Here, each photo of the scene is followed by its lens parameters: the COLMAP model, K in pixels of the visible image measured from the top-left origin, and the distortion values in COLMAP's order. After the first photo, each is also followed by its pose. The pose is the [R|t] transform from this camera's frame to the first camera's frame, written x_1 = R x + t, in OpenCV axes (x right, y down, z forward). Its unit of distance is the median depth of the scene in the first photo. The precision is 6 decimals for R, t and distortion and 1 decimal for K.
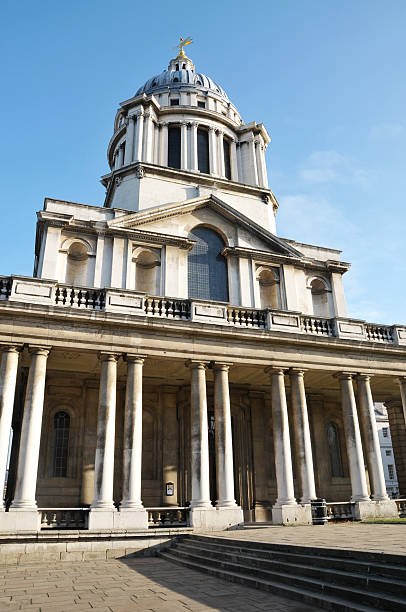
lens RADIAL K [[470.7, 0, 203.0], [0, 470.7, 306.0], [0, 0, 1]] dist [-0.155828, 0.111256]
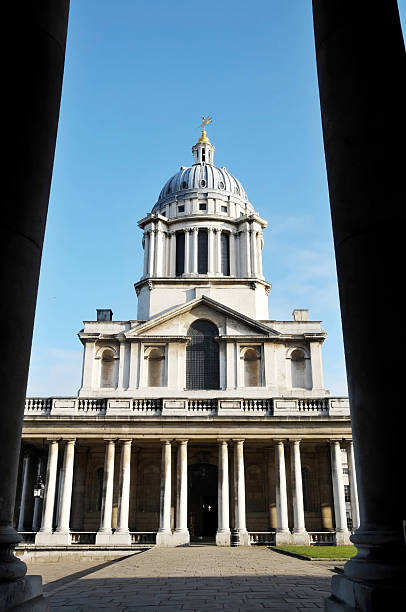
lens RADIAL K [[558.2, 0, 203.0], [0, 558.2, 306.0], [0, 0, 1]] dist [-0.092229, 0.175622]
pose [[0.940942, -0.103617, -0.322322, 0.566253], [0.116845, 0.992908, 0.021911, -0.265263], [0.317766, -0.058279, 0.946376, -0.527108]]
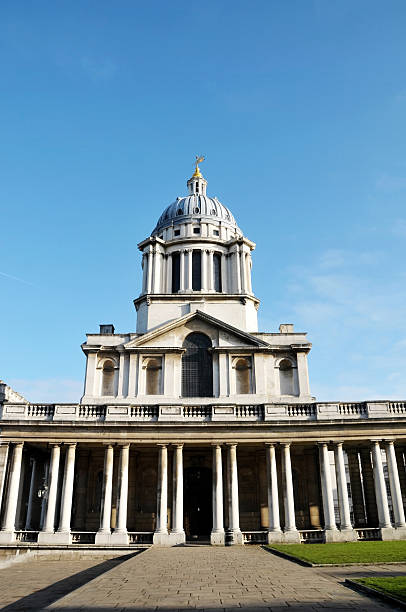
lens RADIAL K [[470.7, 0, 203.0], [0, 470.7, 306.0], [0, 0, 1]] dist [-0.155828, 0.111256]
pose [[0.944528, -0.125429, -0.303537, 0.510444], [0.120865, 0.992091, -0.033855, -0.217835], [0.305383, -0.004710, 0.952218, -0.381820]]
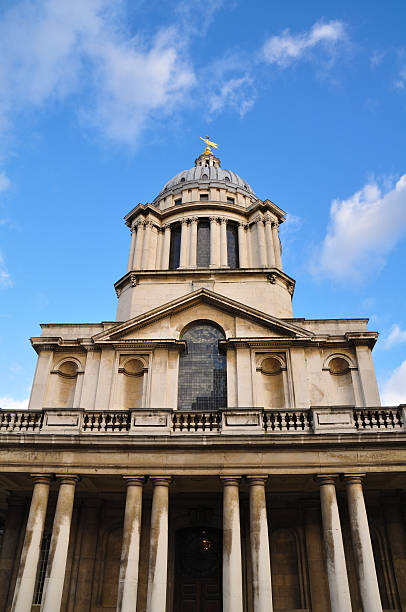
lens RADIAL K [[483.4, 0, 203.0], [0, 483.4, 306.0], [0, 0, 1]] dist [-0.118367, 0.005026]
pose [[0.925580, -0.188808, -0.328105, 0.367318], [0.126411, 0.971143, -0.202241, -0.002640], [0.356822, 0.145715, 0.922738, 0.096796]]
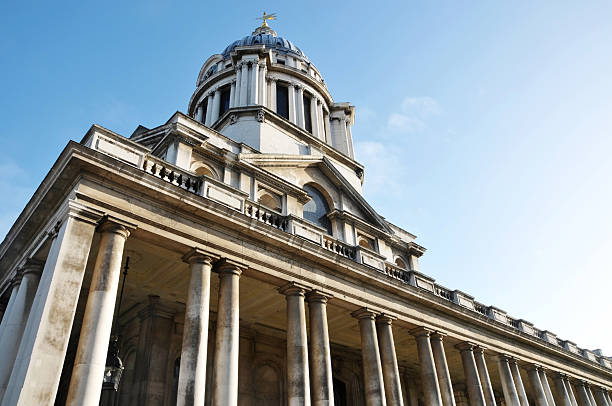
lens RADIAL K [[470.7, 0, 306.0], [0, 470.7, 203.0], [0, 0, 1]] dist [-0.155828, 0.111256]
pose [[0.924285, 0.203557, 0.322895, -0.350746], [-0.130640, 0.963547, -0.233475, 0.106393], [-0.358650, 0.173615, 0.917185, 0.118046]]
